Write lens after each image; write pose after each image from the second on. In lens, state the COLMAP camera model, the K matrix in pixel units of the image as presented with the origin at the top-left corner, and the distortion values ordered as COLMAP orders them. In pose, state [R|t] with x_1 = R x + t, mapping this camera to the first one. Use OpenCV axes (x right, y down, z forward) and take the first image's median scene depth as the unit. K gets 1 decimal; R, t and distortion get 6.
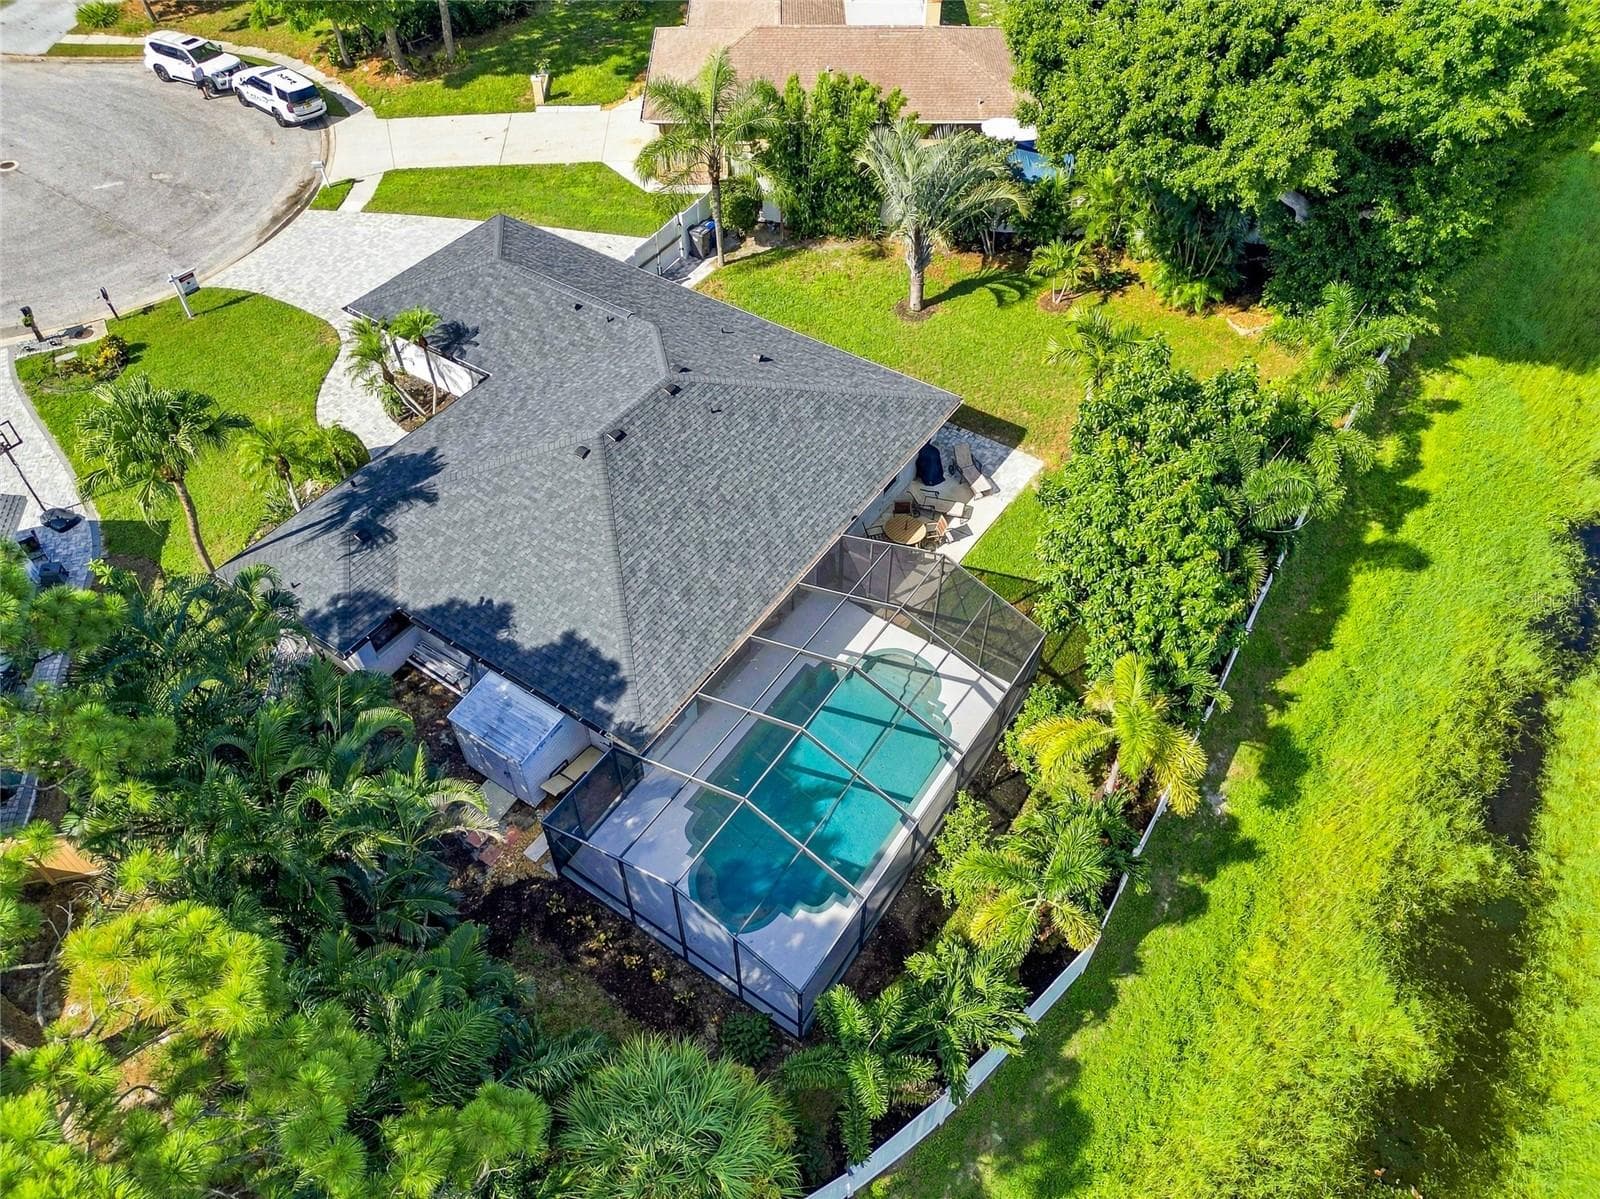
lens RADIAL K [[1119.9, 0, 797.2], [0, 1119.9, 595.2], [0, 0, 1]] dist [0.062351, -0.055273]
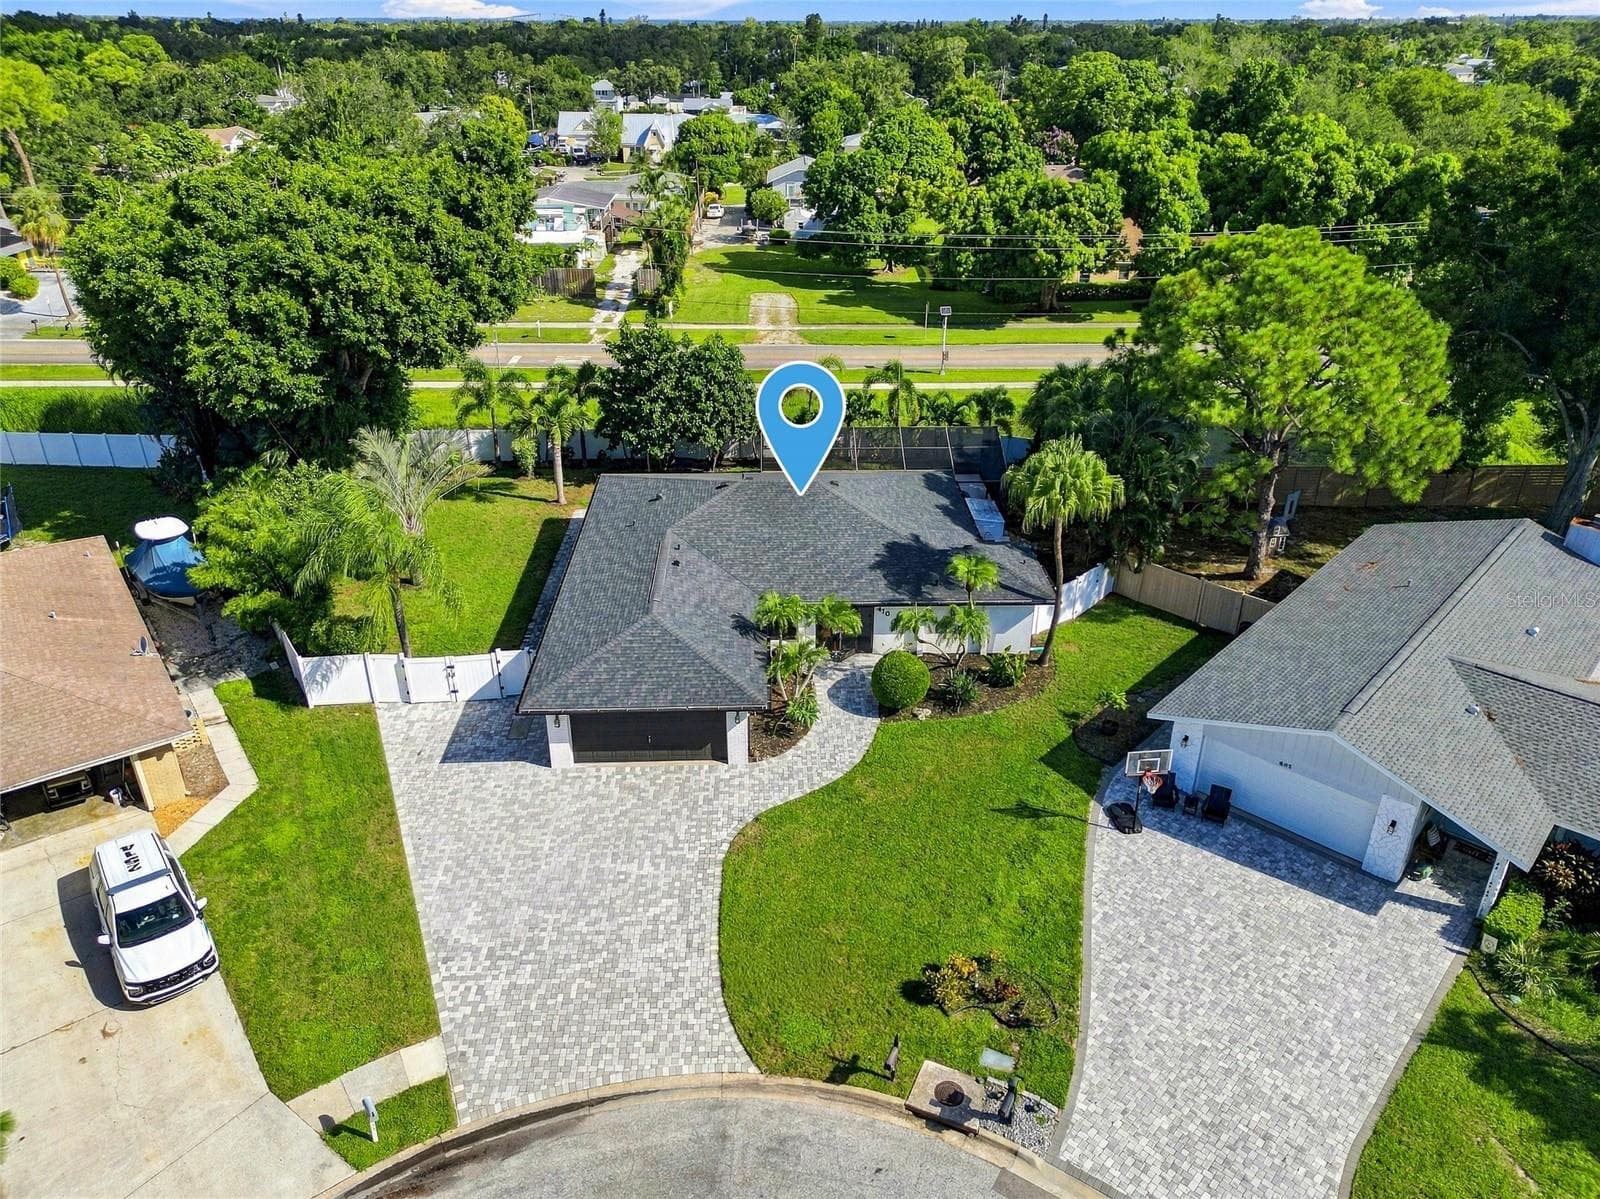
lens RADIAL K [[1119.9, 0, 796.9], [0, 1119.9, 605.6], [0, 0, 1]] dist [0.062351, -0.055273]
pose [[-0.581094, -0.380179, 0.719578, -1.016350], [0.602924, 0.392781, 0.694410, -0.882908], [-0.546637, 0.837369, 0.000976, 0.923888]]
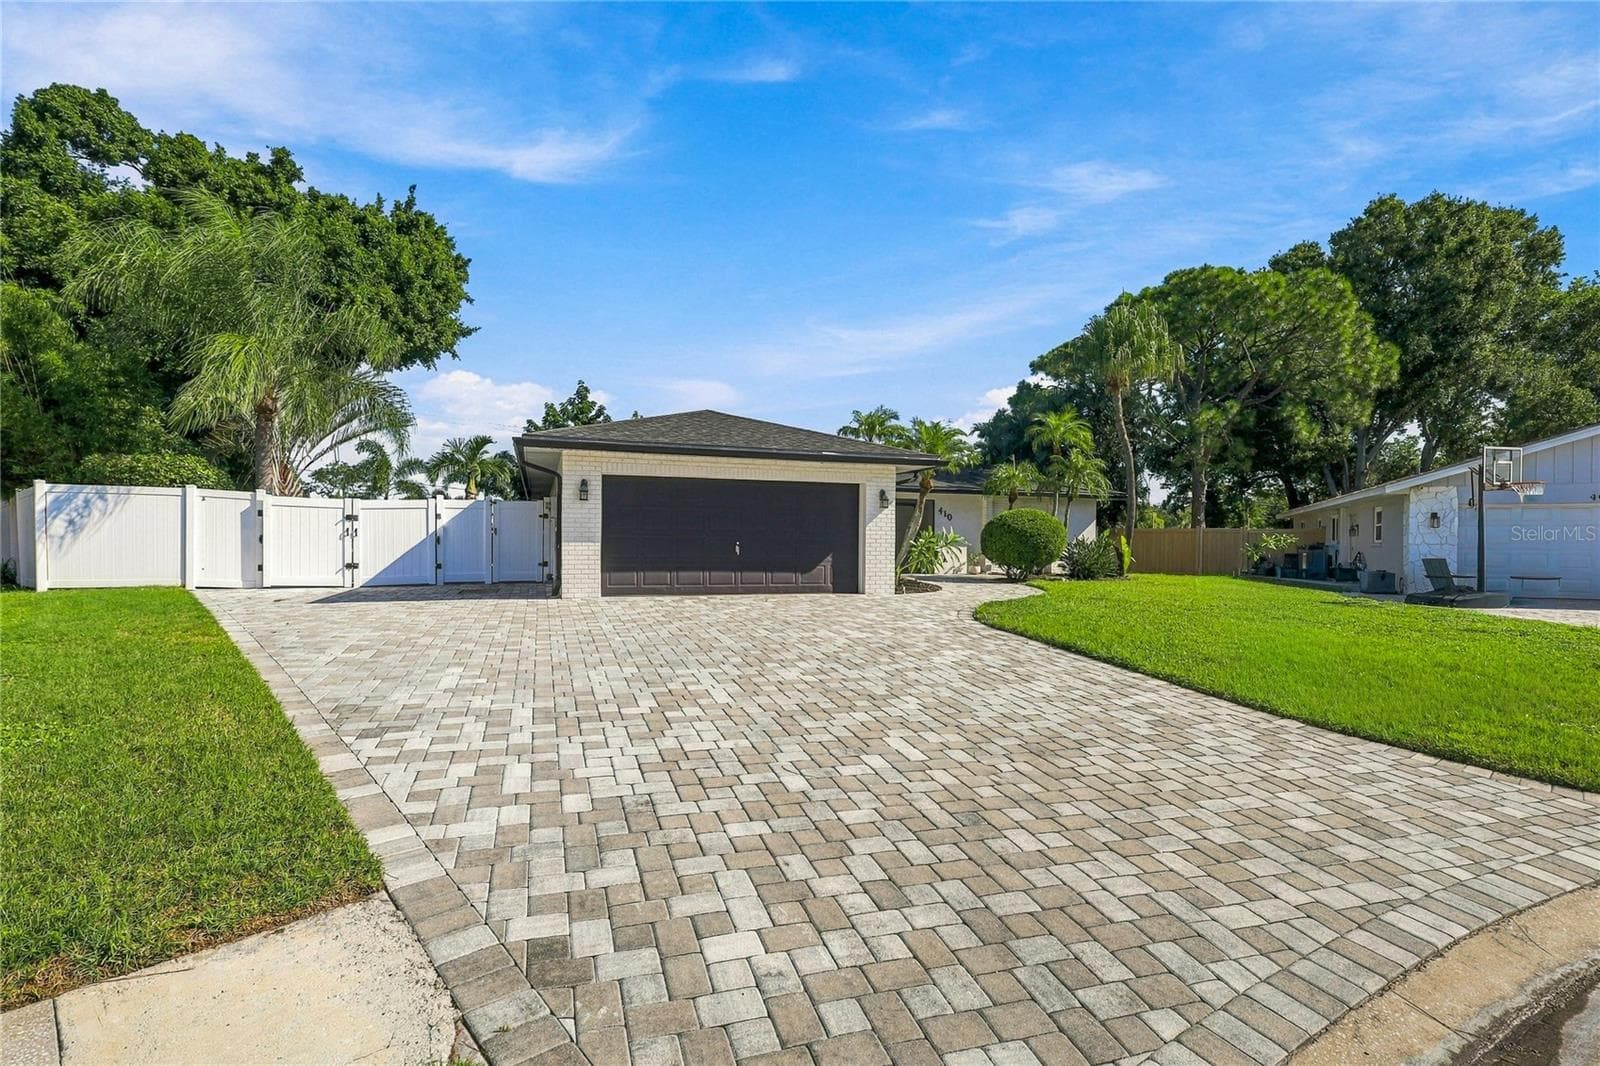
lens RADIAL K [[771.6, 0, 807.6], [0, 771.6, 530.6], [0, 0, 1]] dist [0.001953, 0.000200]
pose [[-0.796617, -0.018048, 0.604216, -0.572551], [0.439748, 0.668525, 0.599747, -0.482531], [-0.414757, 0.743471, -0.524621, 1.260649]]
